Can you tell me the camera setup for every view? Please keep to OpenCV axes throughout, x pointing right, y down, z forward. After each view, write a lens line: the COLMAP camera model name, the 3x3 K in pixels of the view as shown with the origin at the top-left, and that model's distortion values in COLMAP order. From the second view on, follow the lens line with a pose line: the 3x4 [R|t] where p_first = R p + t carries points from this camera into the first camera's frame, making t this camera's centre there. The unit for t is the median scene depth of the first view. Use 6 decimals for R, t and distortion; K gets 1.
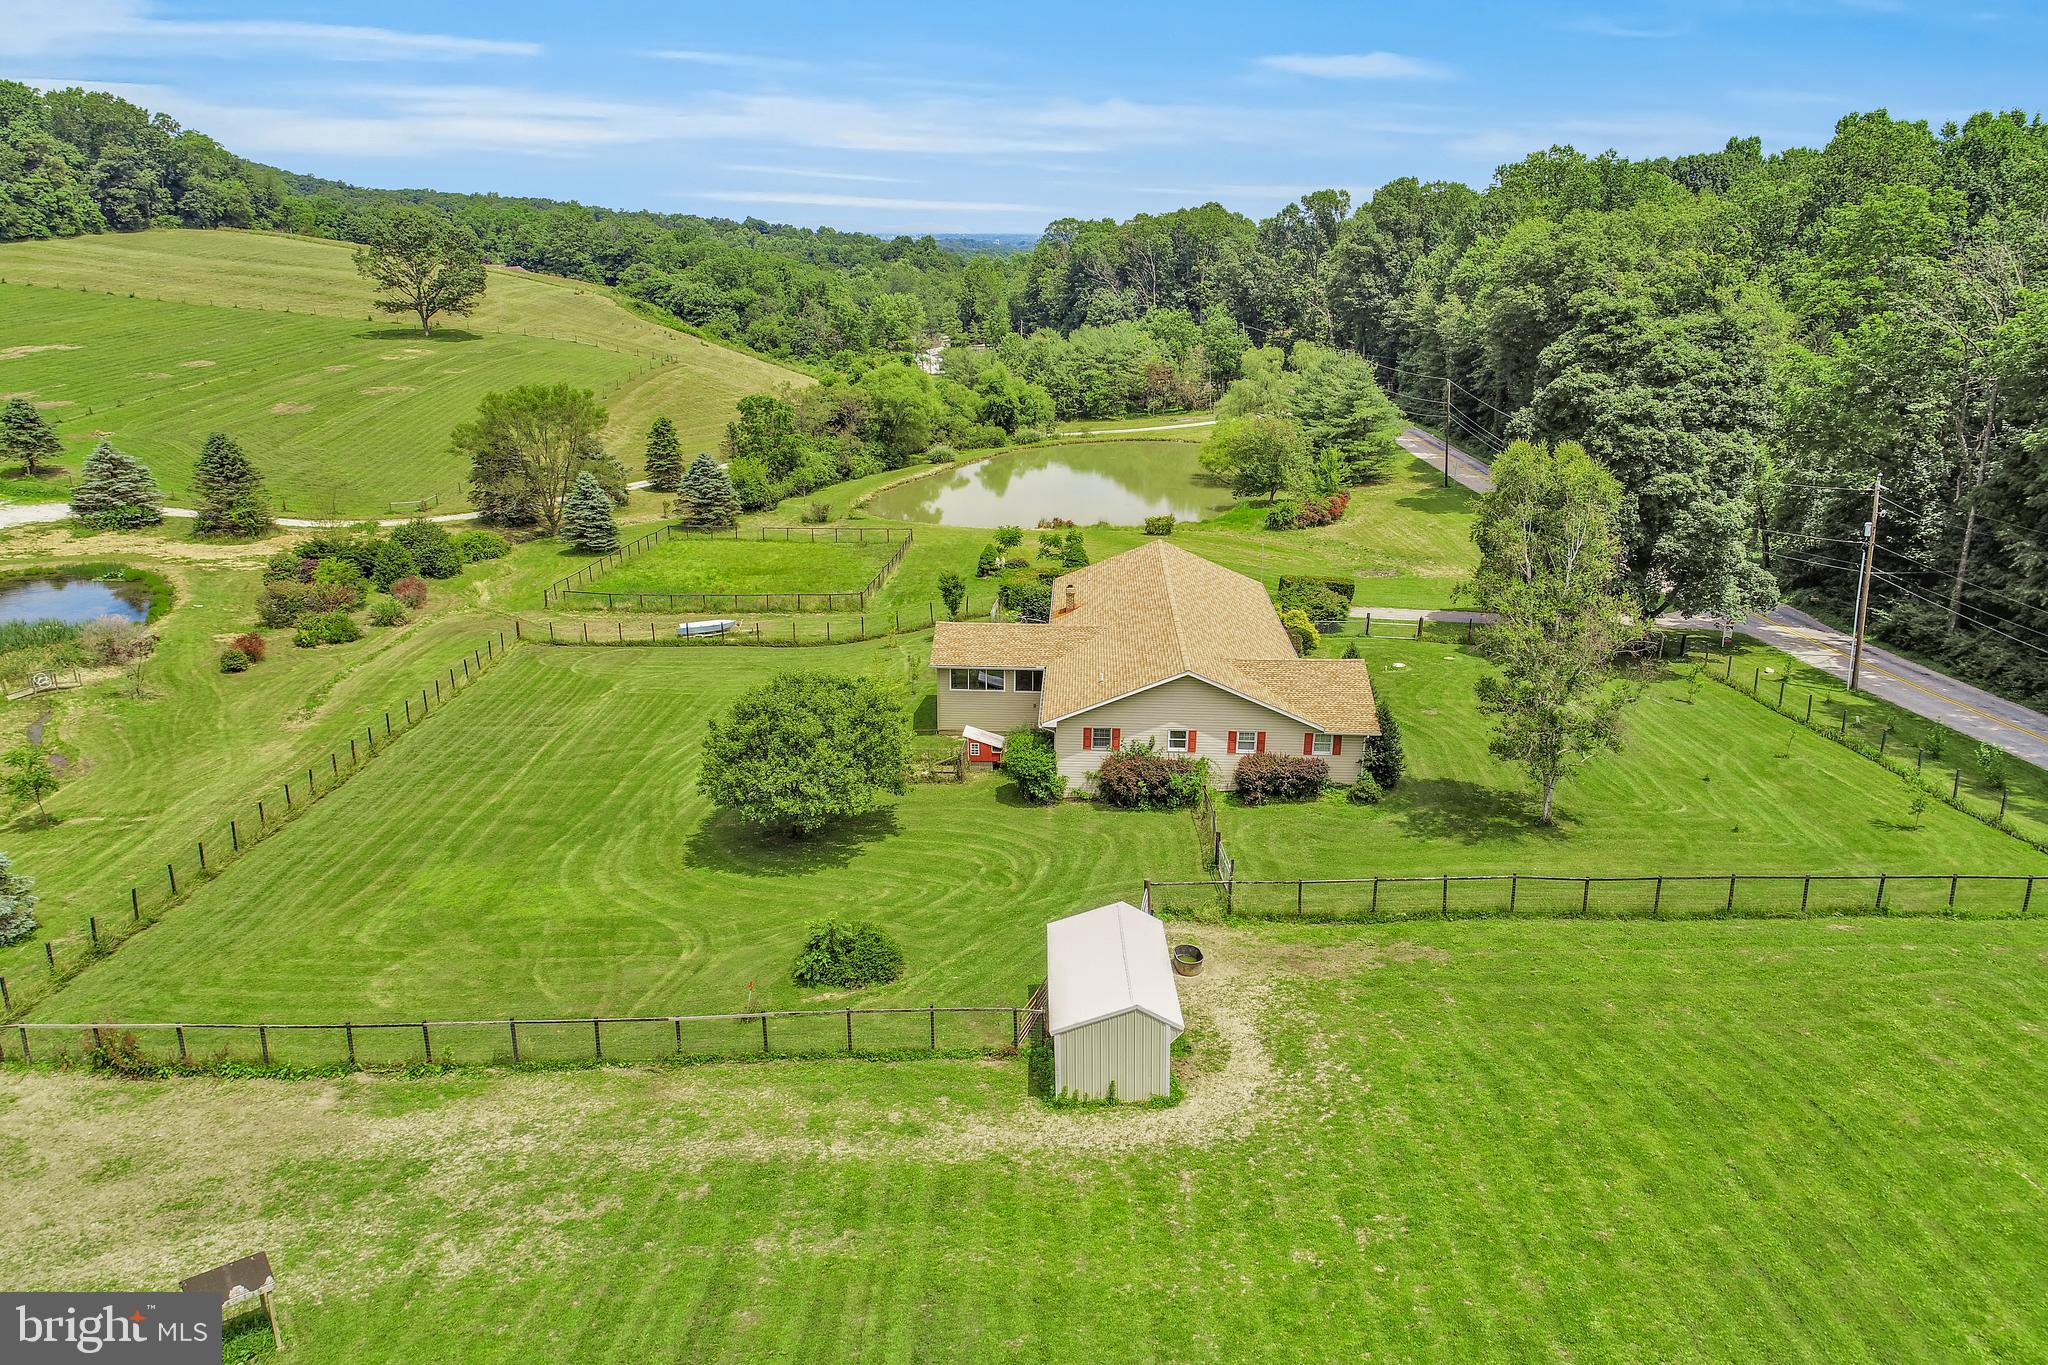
lens RADIAL K [[1388.7, 0, 1024.0], [0, 1388.7, 682.5], [0, 0, 1]] dist [0.003377, 0.001342]
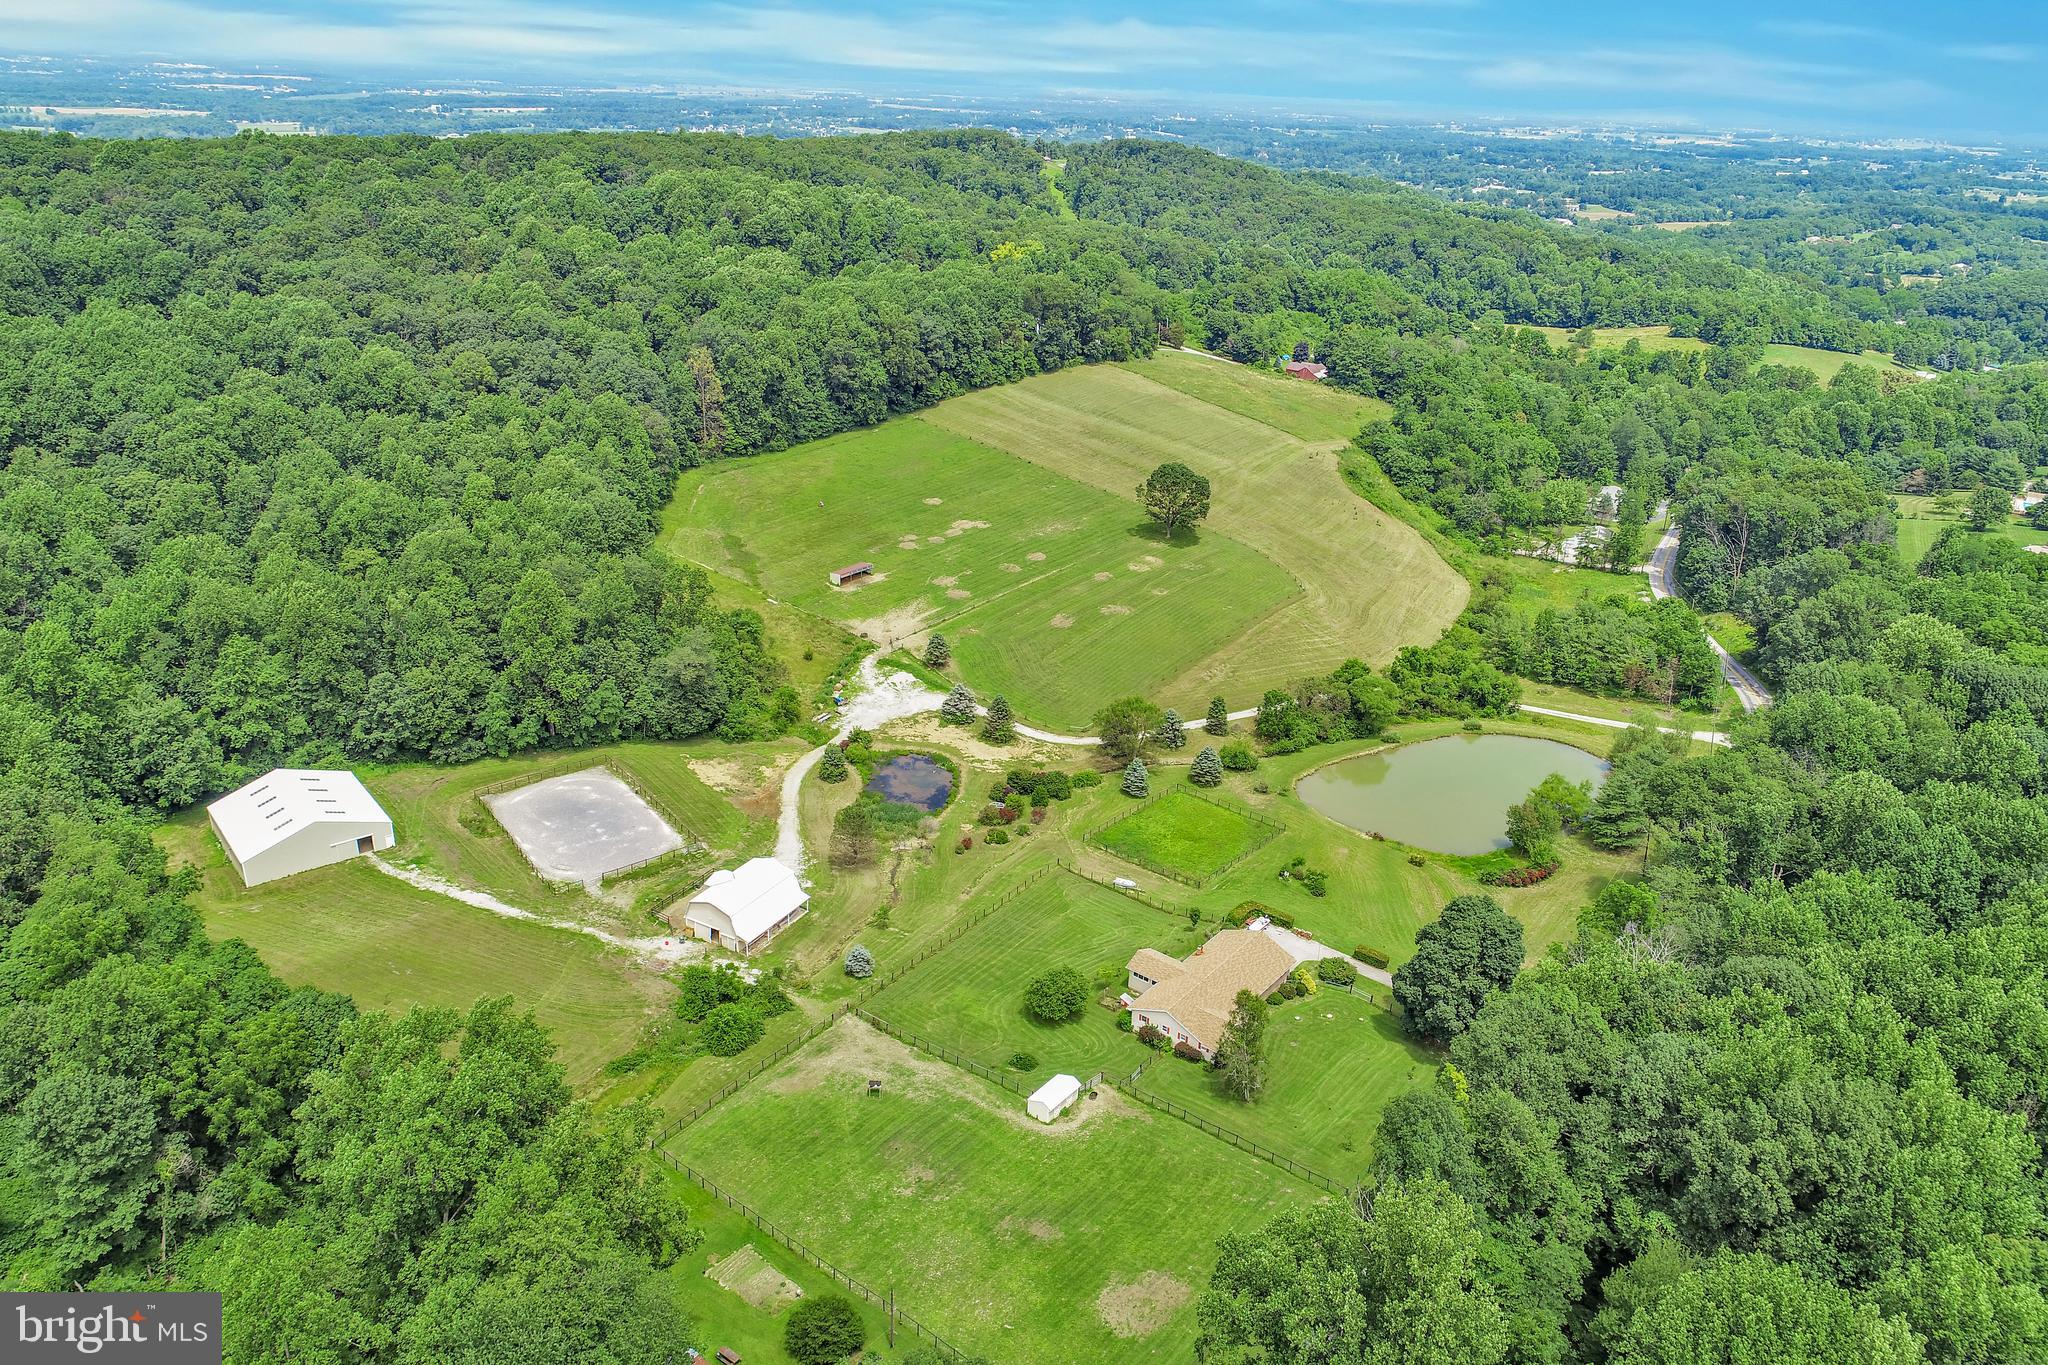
lens RADIAL K [[1426.5, 0, 1024.0], [0, 1426.5, 682.5], [0, 0, 1]] dist [0.001385, 0.000395]
pose [[0.814264, 0.247614, -0.525035, 1.339928], [-0.208565, 0.968858, 0.133469, -1.069877], [0.541733, 0.000825, 0.840550, -1.862566]]
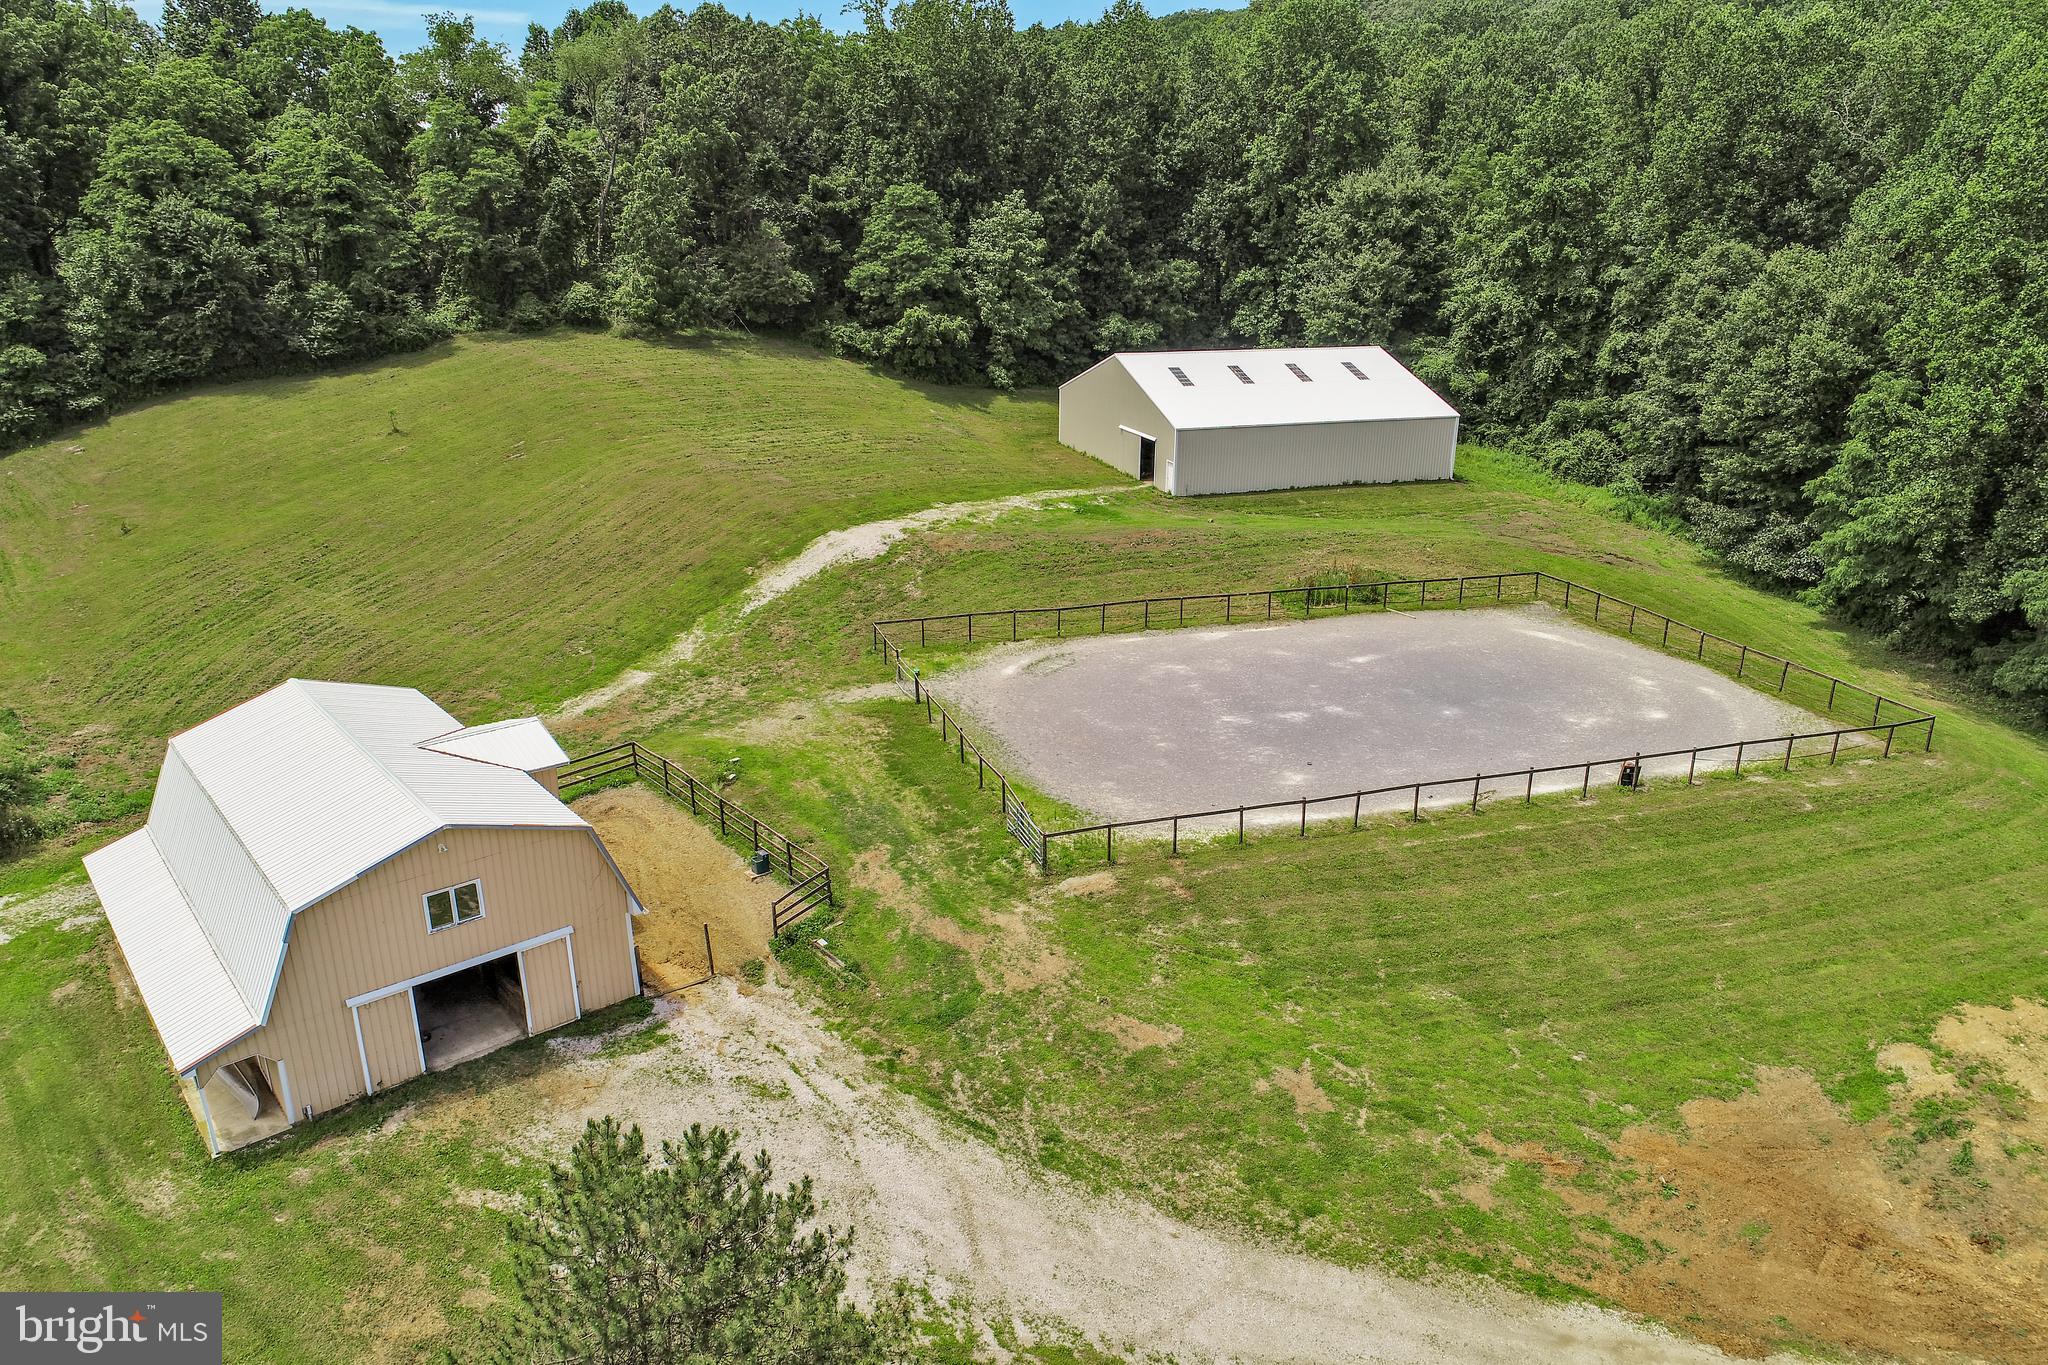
lens RADIAL K [[1374.1, 0, 1024.2], [0, 1374.1, 690.4], [0, 0, 1]] dist [-0.000893, 0.001906]
pose [[-0.828270, 0.174088, -0.532599, -0.899039], [-0.189042, 0.807964, 0.558083, -0.438532], [0.527477, 0.562927, -0.636303, 1.356287]]
